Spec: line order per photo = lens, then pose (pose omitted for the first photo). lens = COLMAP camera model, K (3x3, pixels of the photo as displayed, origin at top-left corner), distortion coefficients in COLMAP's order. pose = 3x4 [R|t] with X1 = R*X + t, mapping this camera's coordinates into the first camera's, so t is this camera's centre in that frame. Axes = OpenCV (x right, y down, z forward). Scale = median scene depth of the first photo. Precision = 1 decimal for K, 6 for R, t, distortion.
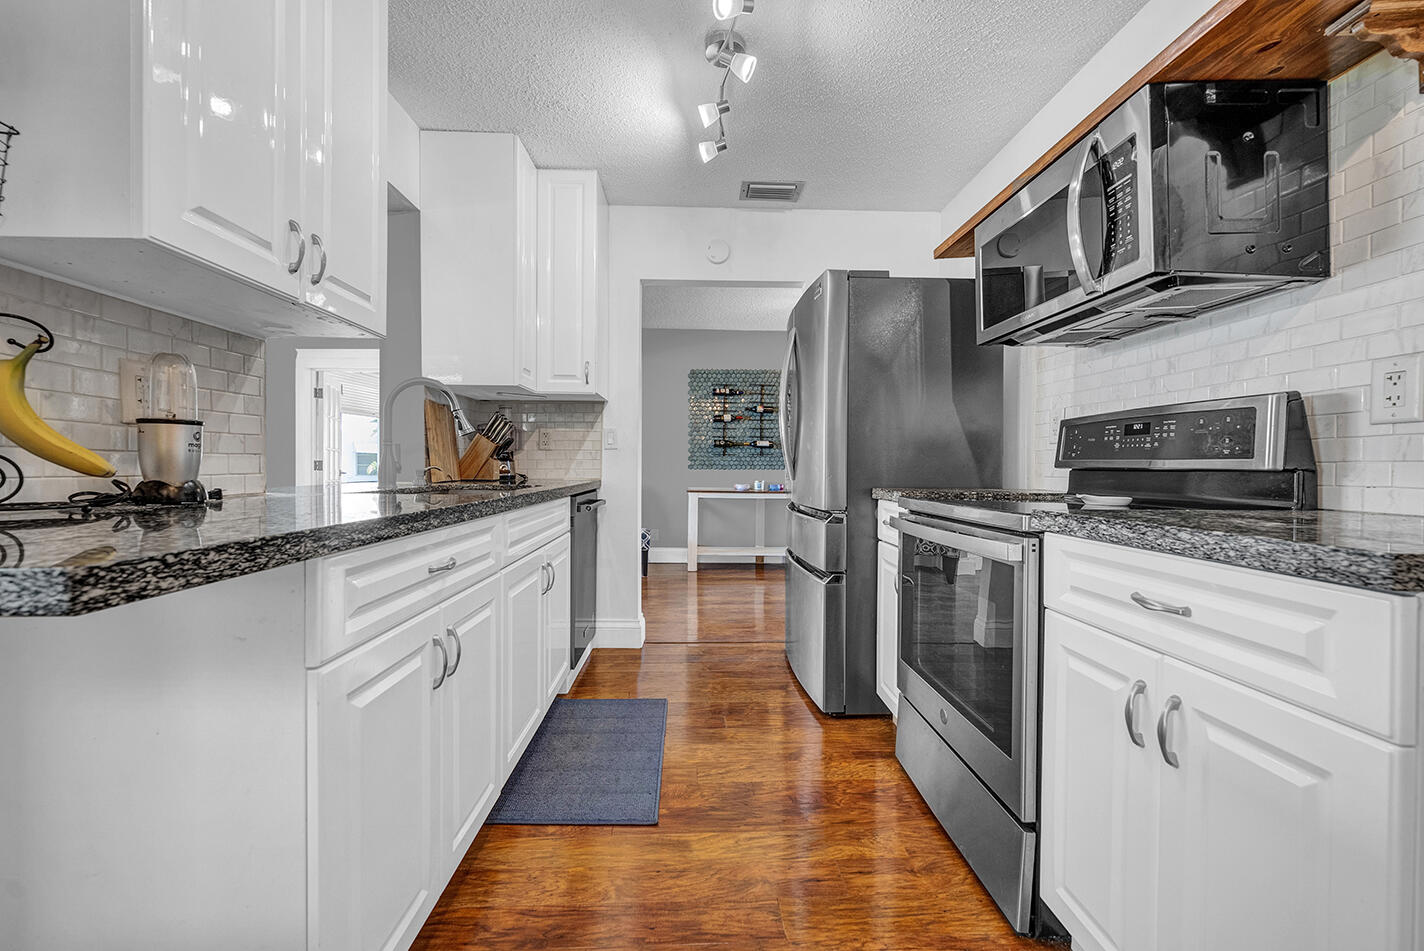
lens RADIAL K [[583.3, 0, 707.6], [0, 583.3, 476.2], [0, 0, 1]] dist [-0.000404, -0.000290]
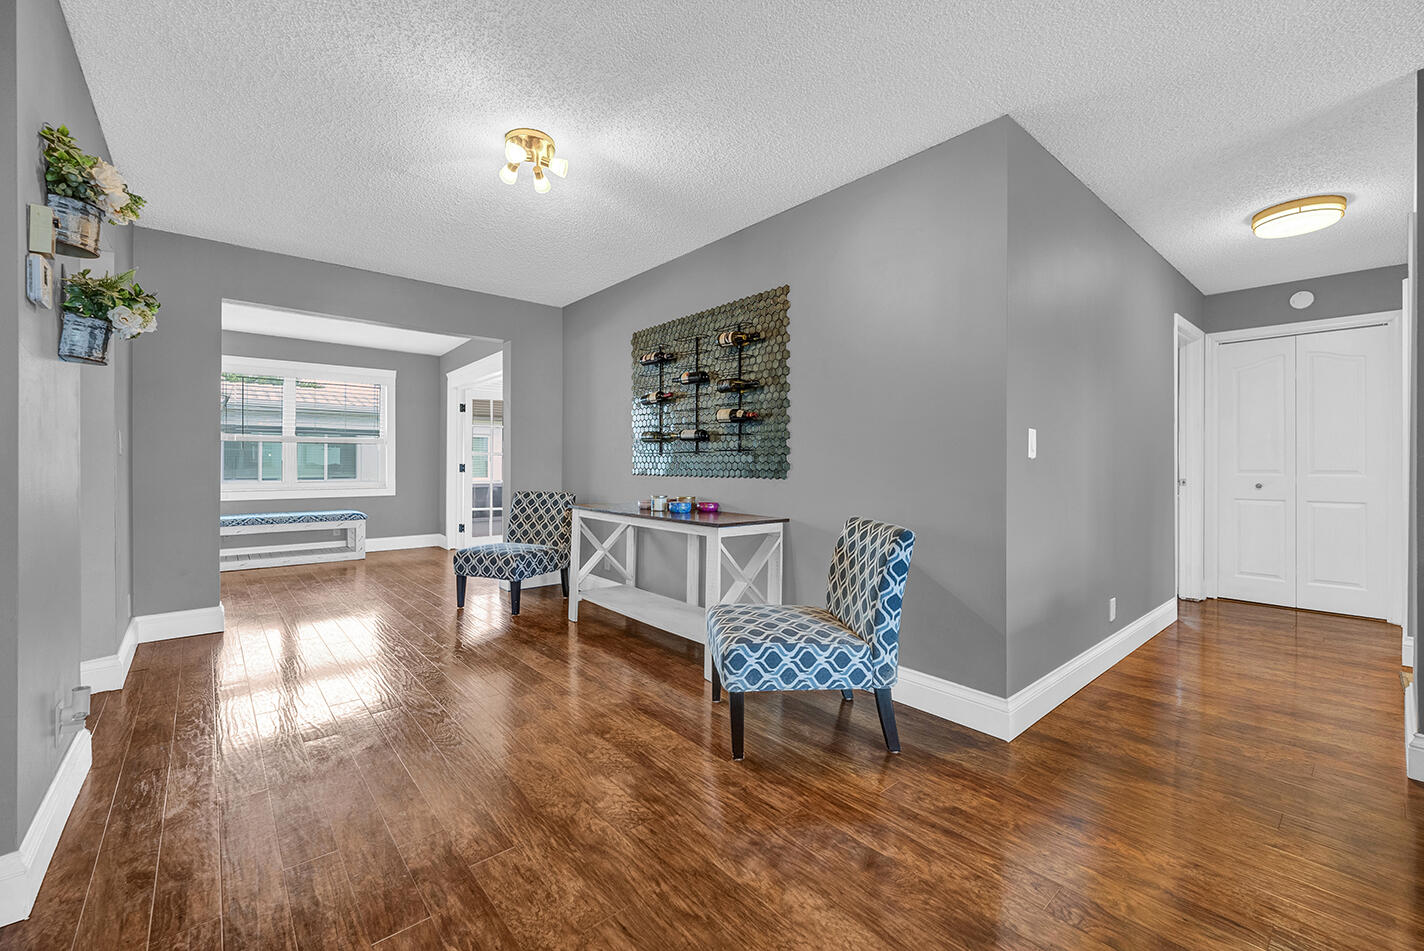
lens RADIAL K [[583.3, 0, 711.4], [0, 583.3, 463.3], [0, 0, 1]] dist [-0.000404, -0.000290]
pose [[0.627288, -0.002679, -0.778782, 1.849903], [-0.013187, 0.999814, -0.014061, -0.055886], [0.778675, 0.019090, 0.627137, 2.033787]]
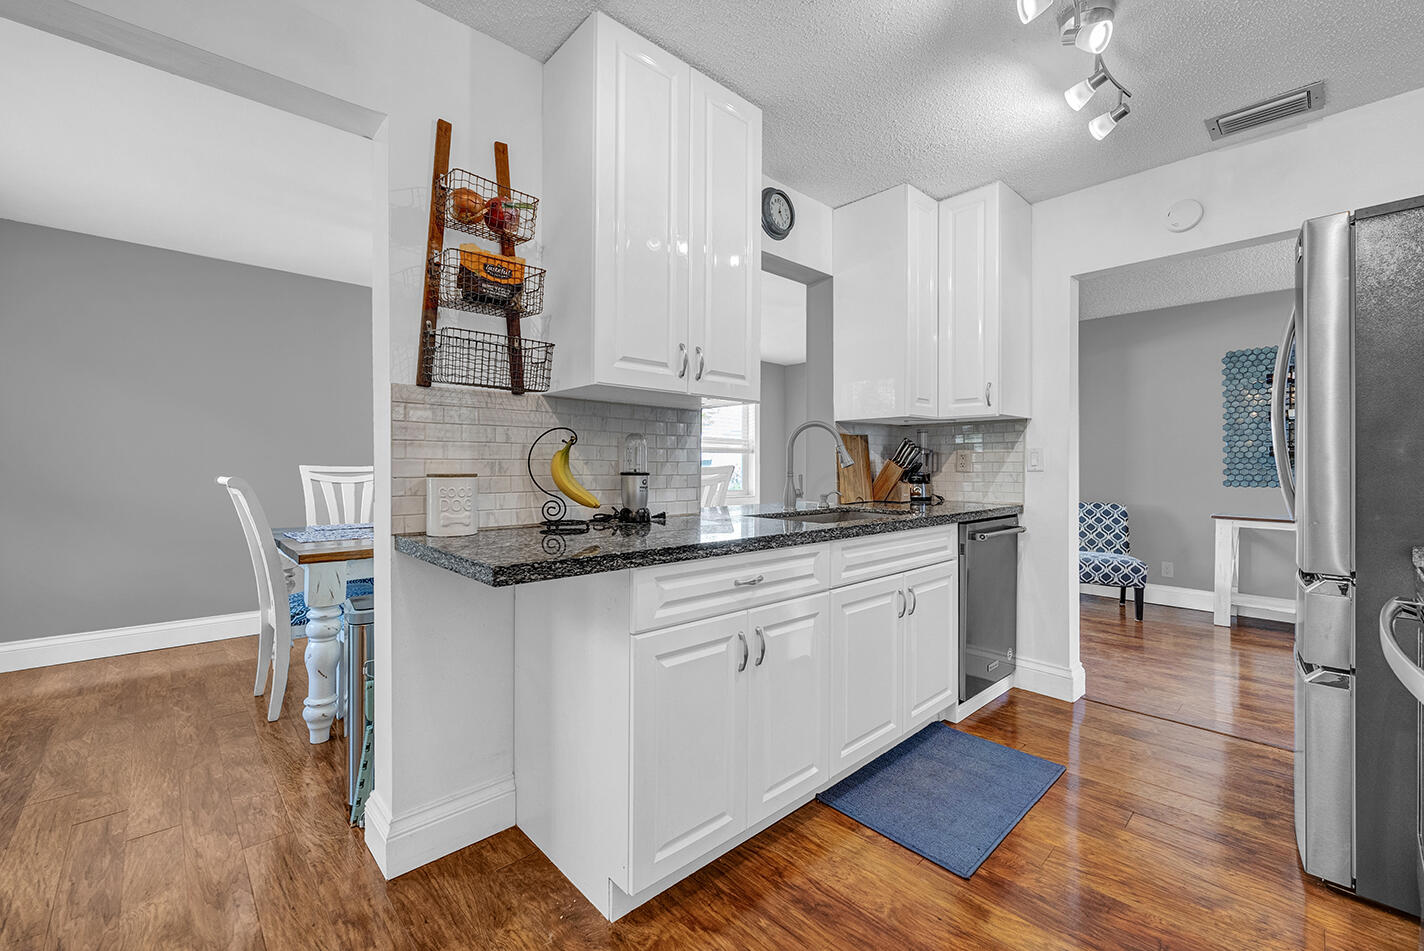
lens RADIAL K [[583.3, 0, 692.5], [0, 583.3, 468.3], [0, 0, 1]] dist [-0.000404, -0.000290]
pose [[0.645963, -0.003806, -0.763360, 0.311469], [-0.011168, 0.999833, -0.014436, -0.054610], [0.763287, 0.017851, 0.645813, 0.018197]]
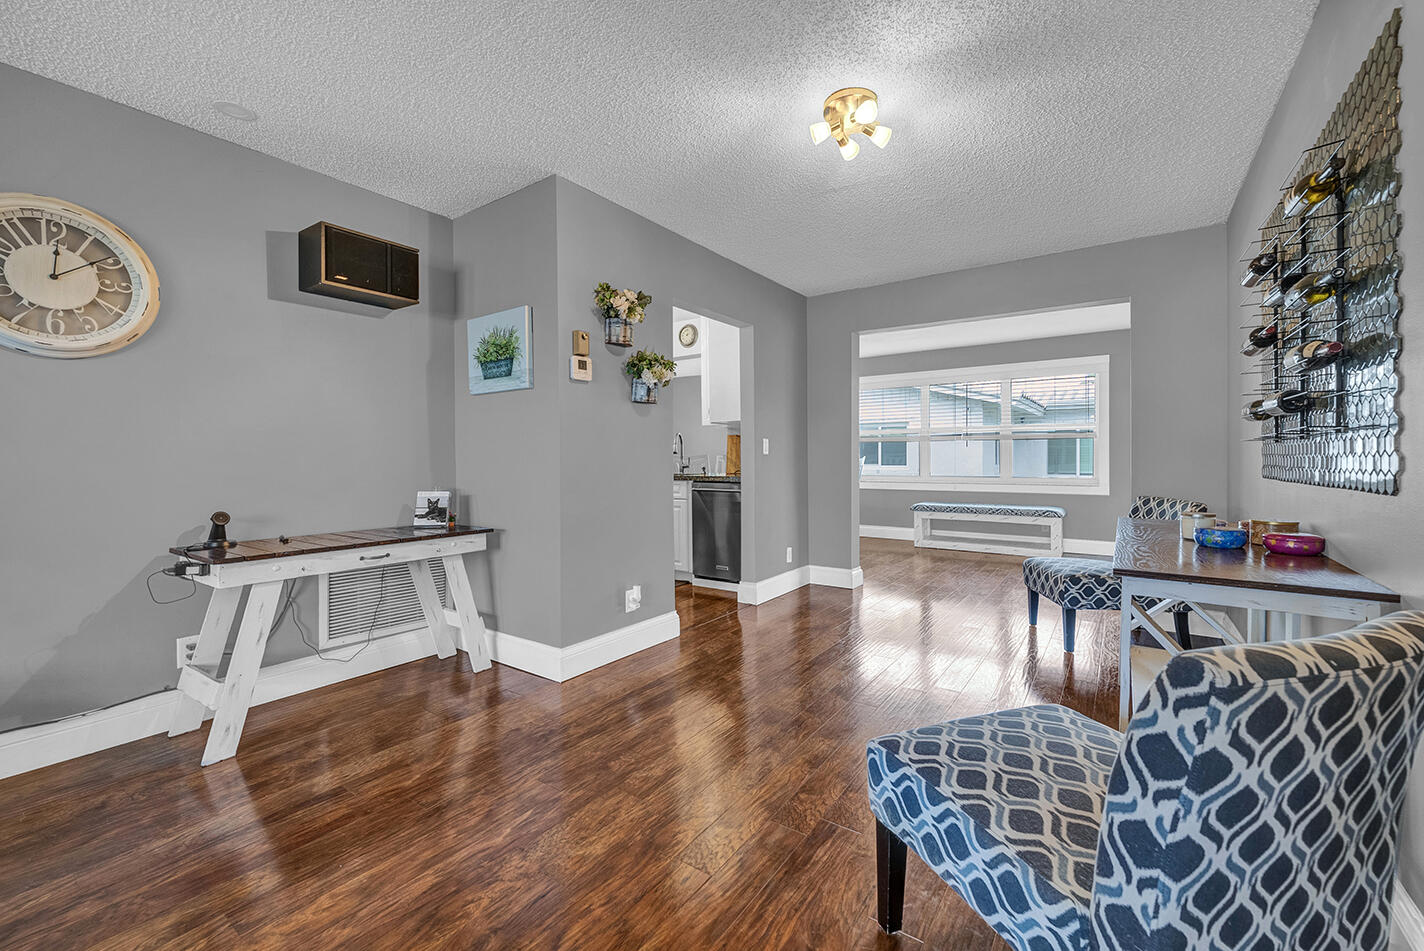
lens RADIAL K [[583.3, 0, 712.5], [0, 583.3, 461.1], [0, 0, 1]] dist [-0.000404, -0.000290]
pose [[-0.608583, 0.000114, -0.793490, 1.696082], [-0.013188, 0.999860, 0.010259, -0.074125], [0.793381, 0.016708, -0.608497, 3.030972]]
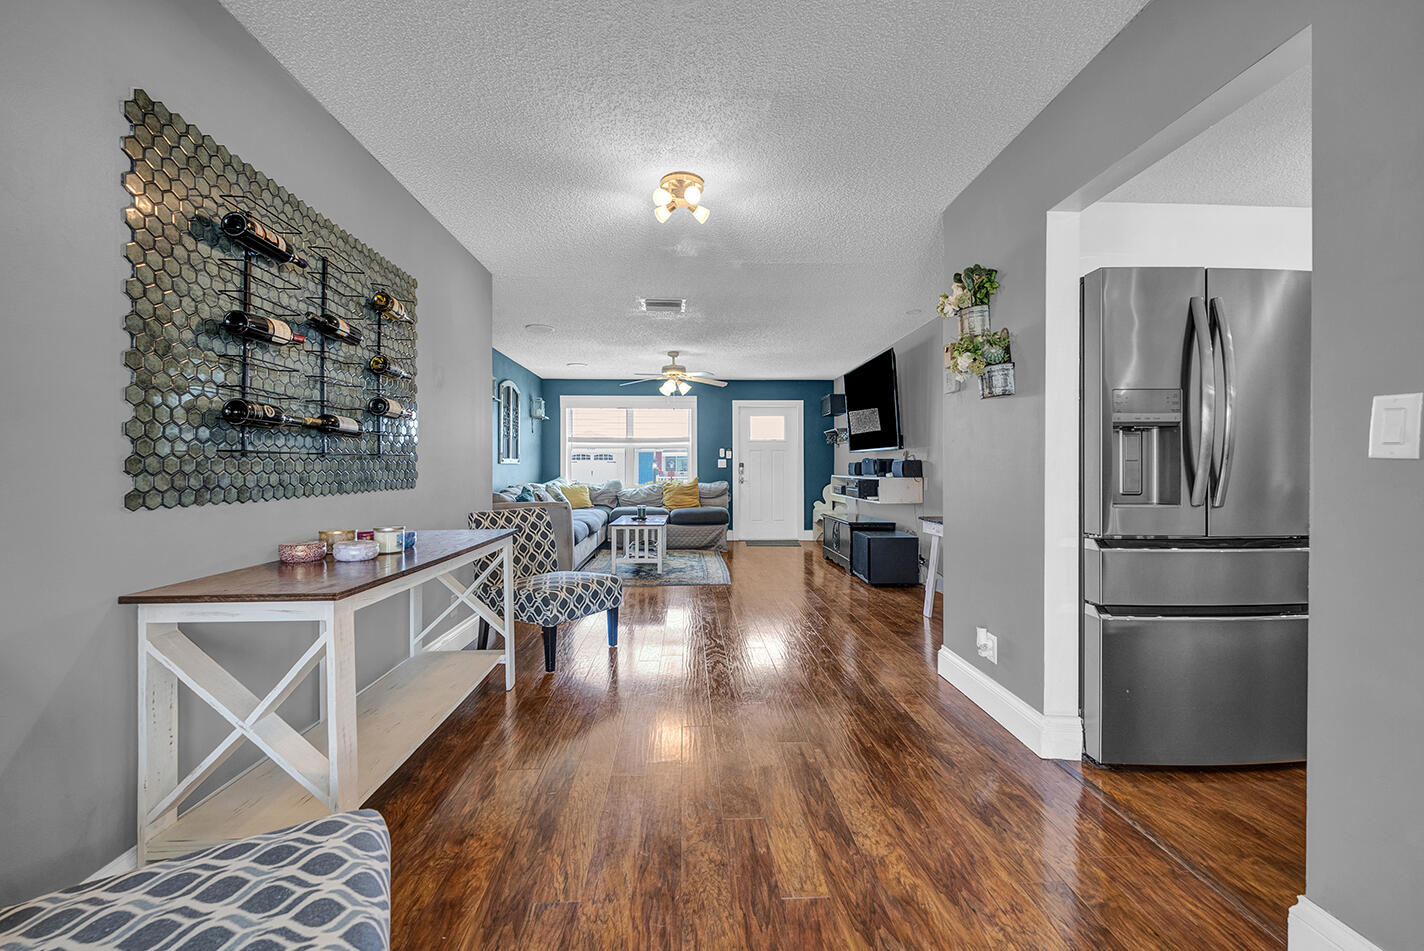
lens RADIAL K [[583.3, 0, 714.8], [0, 583.3, 475.3], [0, 0, 1]] dist [-0.000404, -0.000290]
pose [[-0.011494, -0.016748, 0.999794, -0.863797], [0.017323, 0.999706, 0.016946, -0.083179], [-0.999784, 0.017514, -0.011201, 2.467980]]
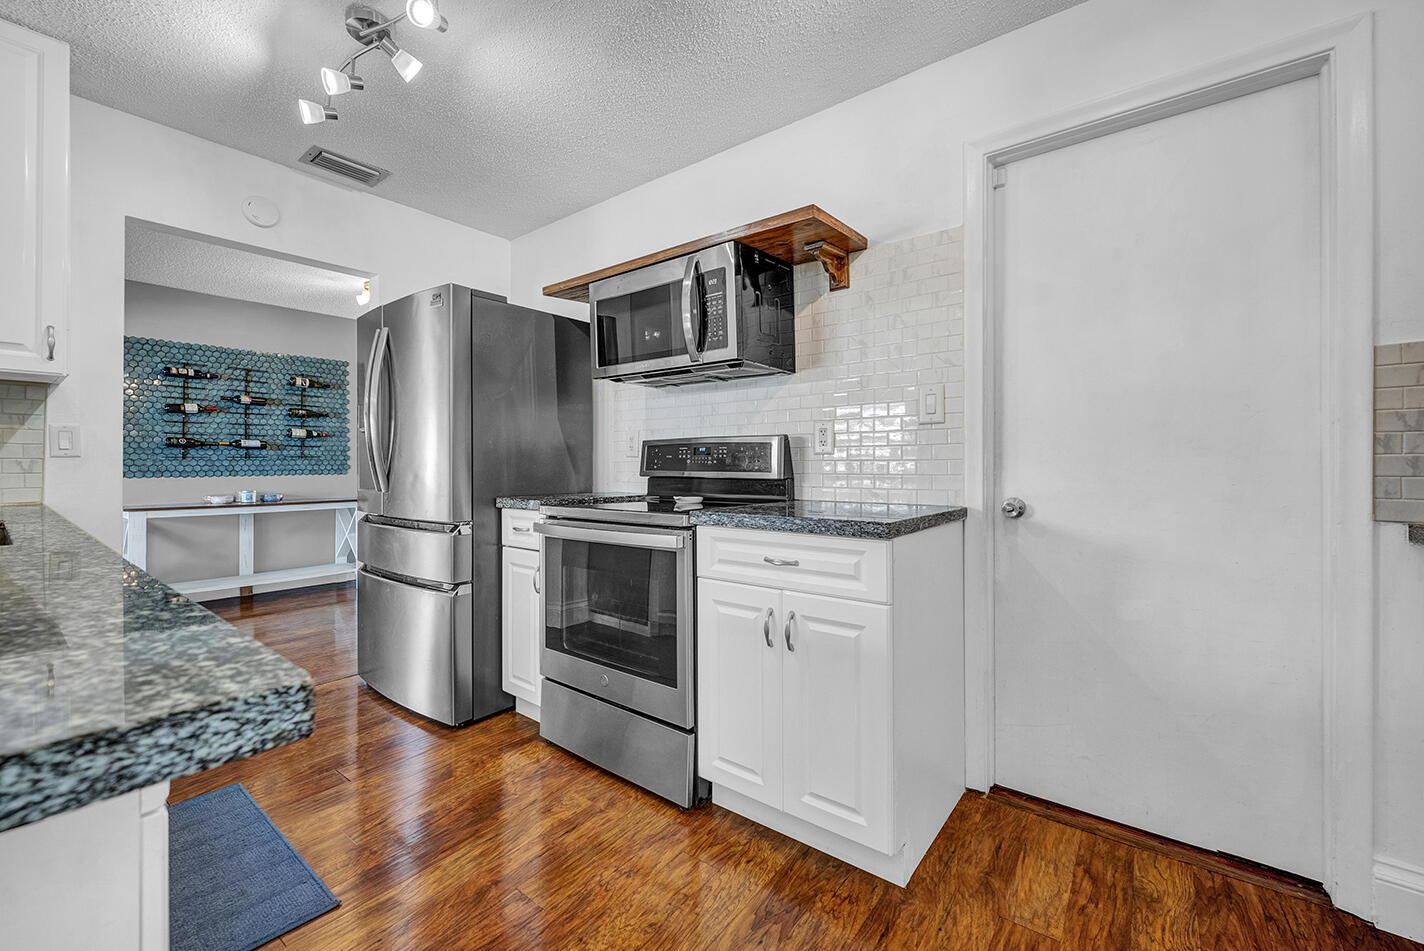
lens RADIAL K [[583.3, 0, 719.6], [0, 583.3, 465.9], [0, 0, 1]] dist [-0.000404, -0.000290]
pose [[0.641842, -0.009900, 0.766773, -0.333761], [0.019742, 0.999799, -0.003616, -0.031831], [-0.766582, 0.017459, 0.641909, 0.005514]]
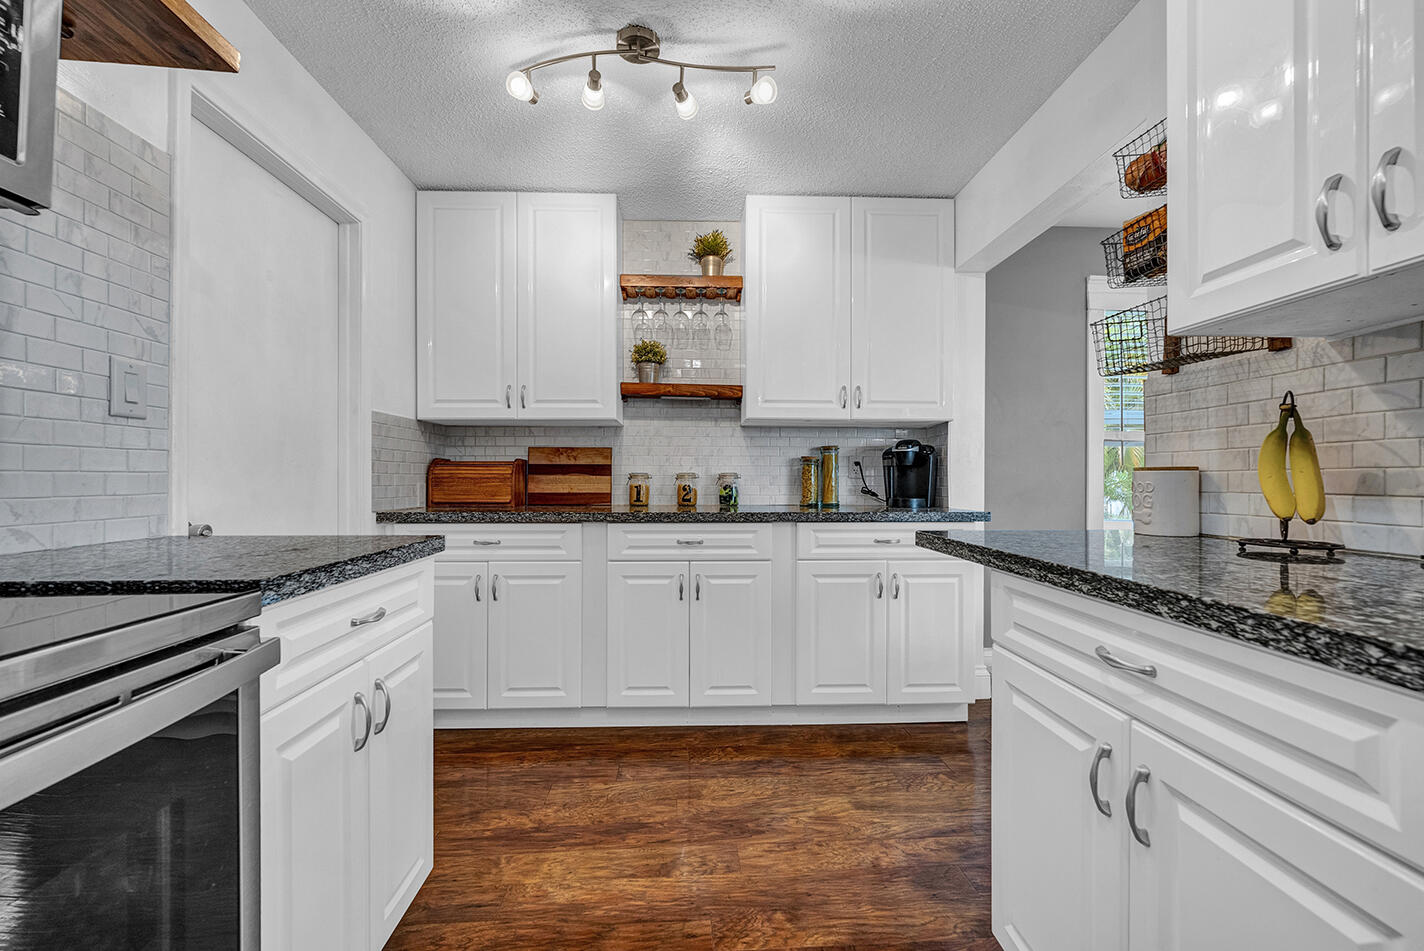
lens RADIAL K [[583.3, 0, 707.2], [0, 583.3, 481.4], [0, 0, 1]] dist [-0.000404, -0.000290]
pose [[-0.999931, -0.008638, -0.007951, 0.036246], [-0.008811, 0.999720, 0.021955, -0.048181], [0.007759, 0.022024, -0.999727, 1.084760]]
